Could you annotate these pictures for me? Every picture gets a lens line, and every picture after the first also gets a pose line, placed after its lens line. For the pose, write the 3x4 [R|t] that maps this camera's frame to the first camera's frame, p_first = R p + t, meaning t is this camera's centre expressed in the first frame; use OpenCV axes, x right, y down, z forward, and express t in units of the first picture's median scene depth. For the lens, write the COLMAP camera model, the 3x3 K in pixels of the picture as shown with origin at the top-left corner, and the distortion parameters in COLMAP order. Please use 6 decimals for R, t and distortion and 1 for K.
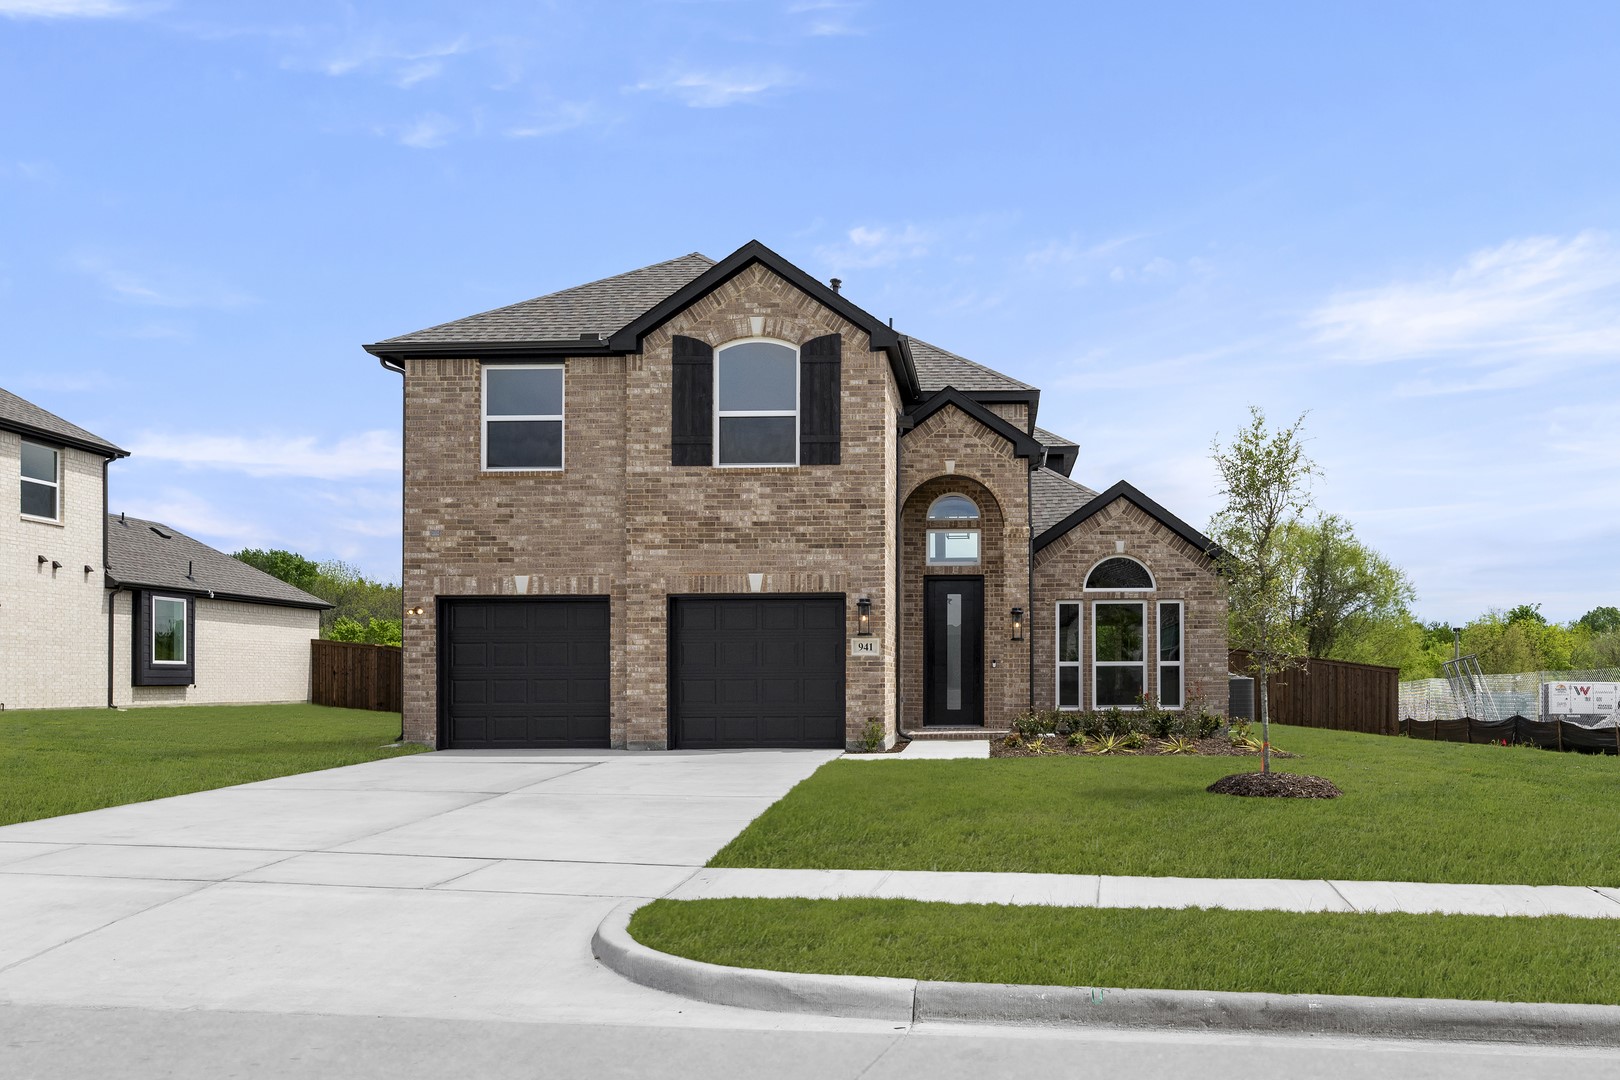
lens RADIAL K [[897.7, 0, 809.8], [0, 897.7, 548.9], [0, 0, 1]] dist [-0.000477, -0.001023]
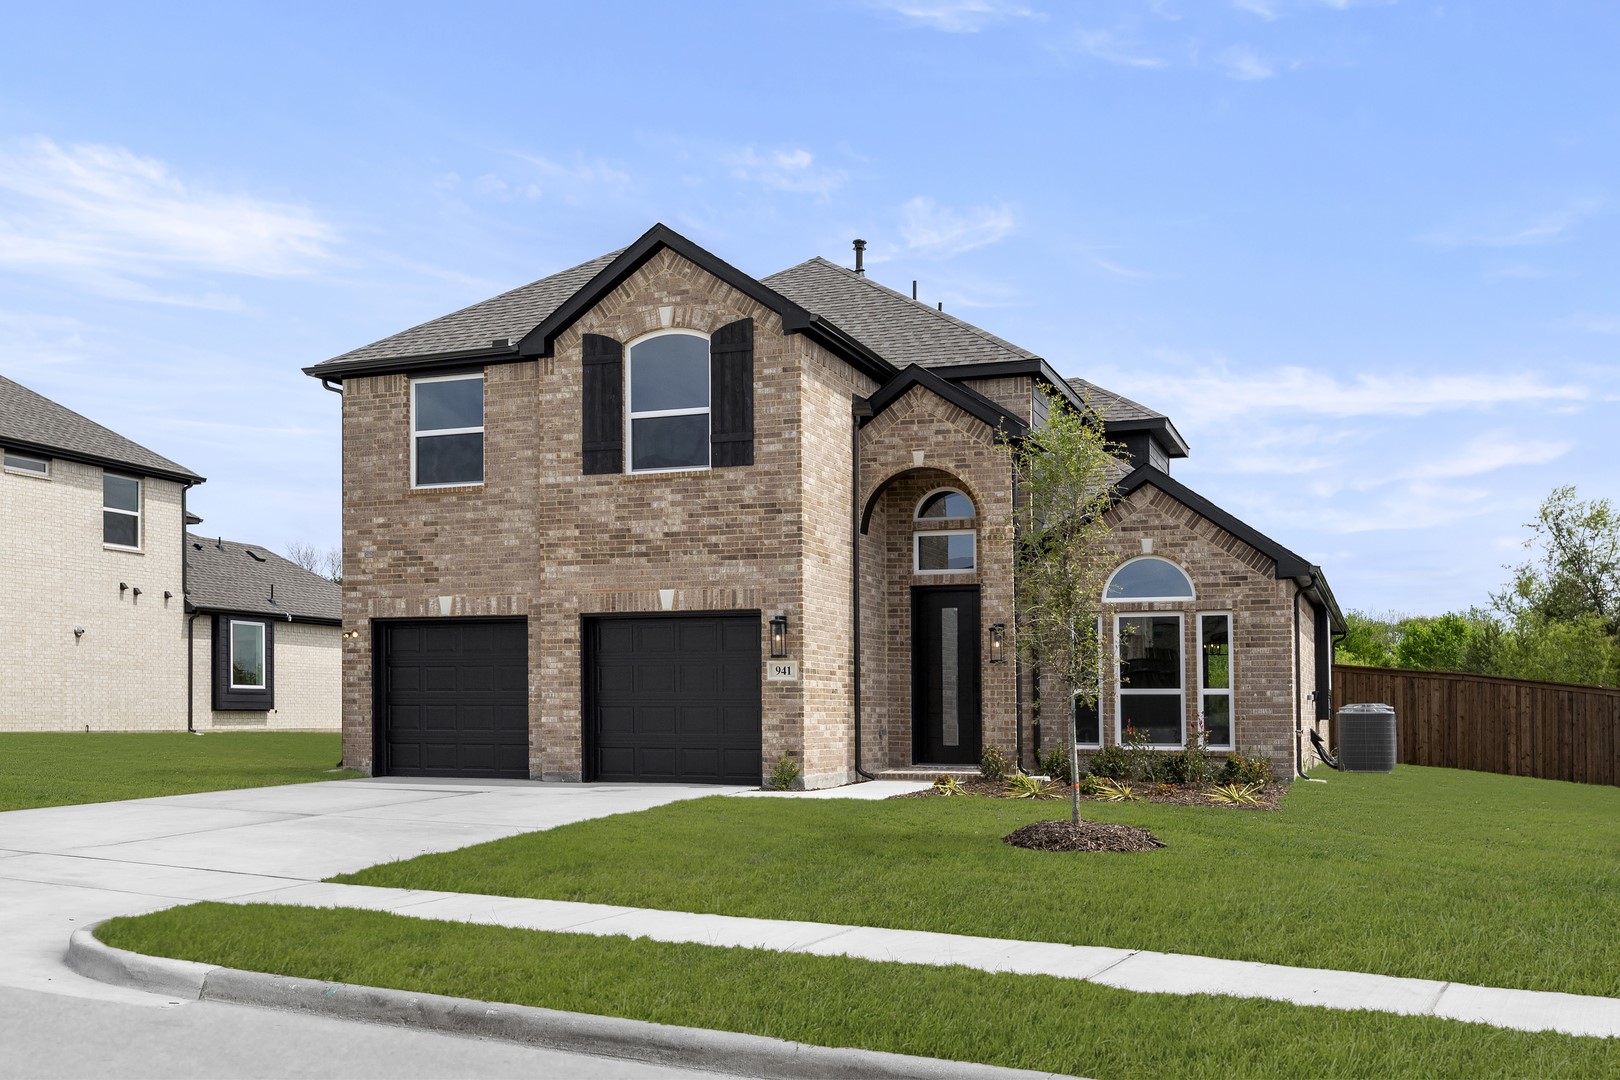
lens RADIAL K [[1110.1, 0, 810.4], [0, 1110.1, 536.9], [0, 0, 1]] dist [-0.002722, -0.000702]
pose [[0.965169, -0.031786, -0.259688, 0.362731], [0.028562, 0.999461, -0.016182, -0.003336], [0.260062, 0.008201, 0.965557, -0.043875]]
